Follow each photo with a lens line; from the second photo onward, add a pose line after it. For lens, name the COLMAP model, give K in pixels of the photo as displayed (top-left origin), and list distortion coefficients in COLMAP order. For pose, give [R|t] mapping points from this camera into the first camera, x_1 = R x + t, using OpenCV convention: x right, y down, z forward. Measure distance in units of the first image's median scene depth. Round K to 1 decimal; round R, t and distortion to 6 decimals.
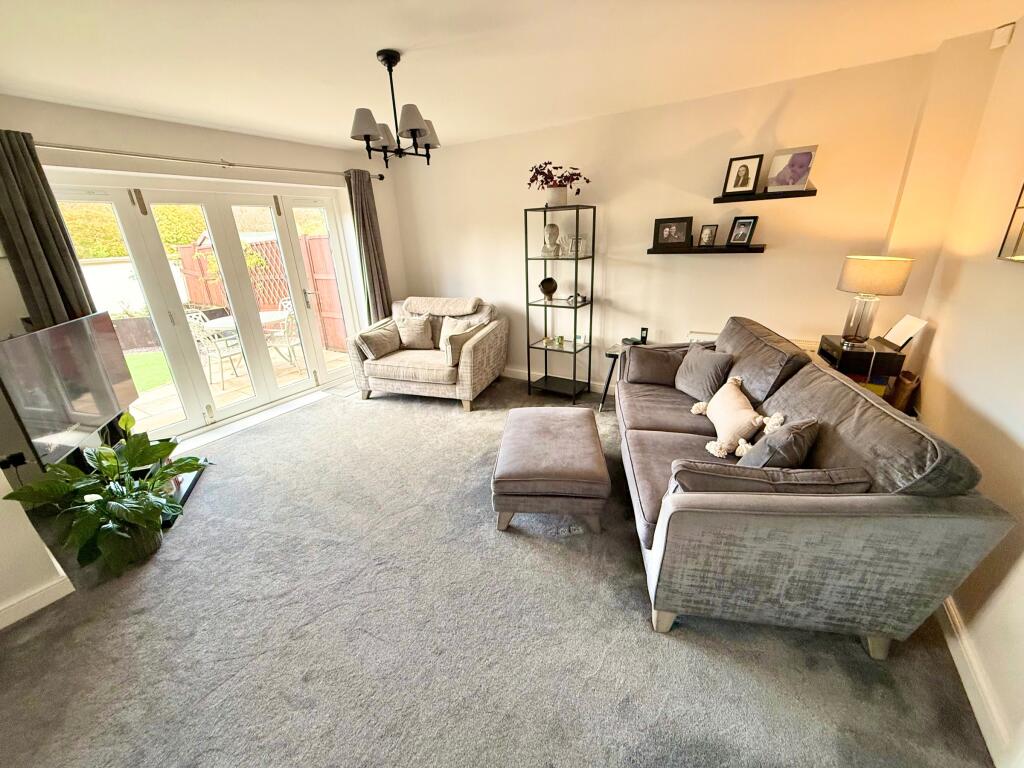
lens RADIAL K [[408.1, 0, 510.9], [0, 408.1, 384.2], [0, 0, 1]] dist [-0.000014, 0.000860]
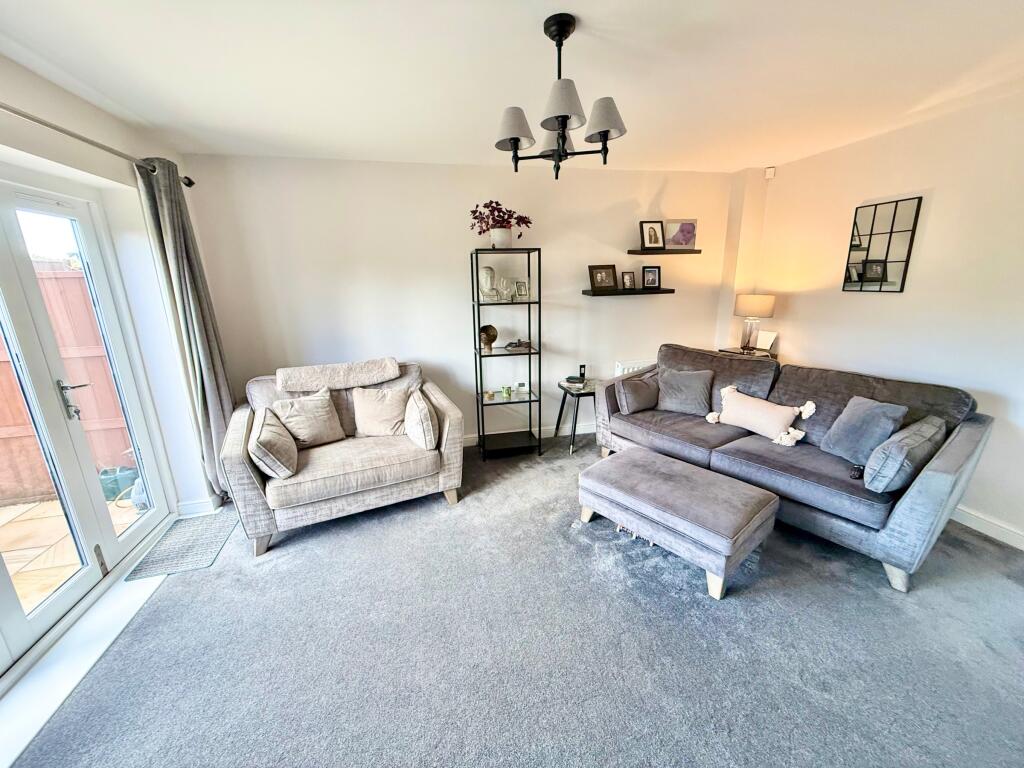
lens RADIAL K [[408.1, 0, 510.6], [0, 408.1, 383.2], [0, 0, 1]] dist [-0.000014, 0.000860]
pose [[0.702453, -0.153175, 0.695052, -0.585389], [0.243067, 0.969481, -0.032001, -0.110749], [-0.668938, 0.191424, 0.718247, 0.398037]]
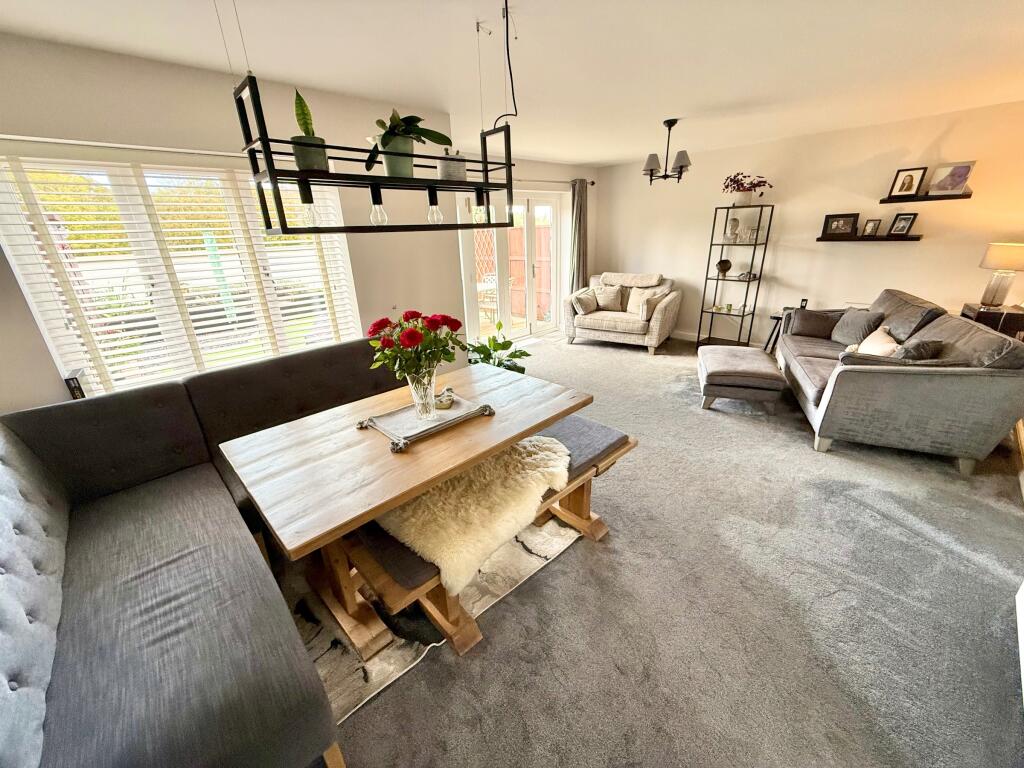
lens RADIAL K [[408.1, 0, 510.6], [0, 408.1, 384.3], [0, 0, 1]] dist [-0.000014, 0.000860]
pose [[0.969852, 0.093201, -0.225167, -0.280061], [-0.089158, 0.995622, 0.028077, 0.190505], [0.226798, -0.007155, 0.973915, -0.510842]]
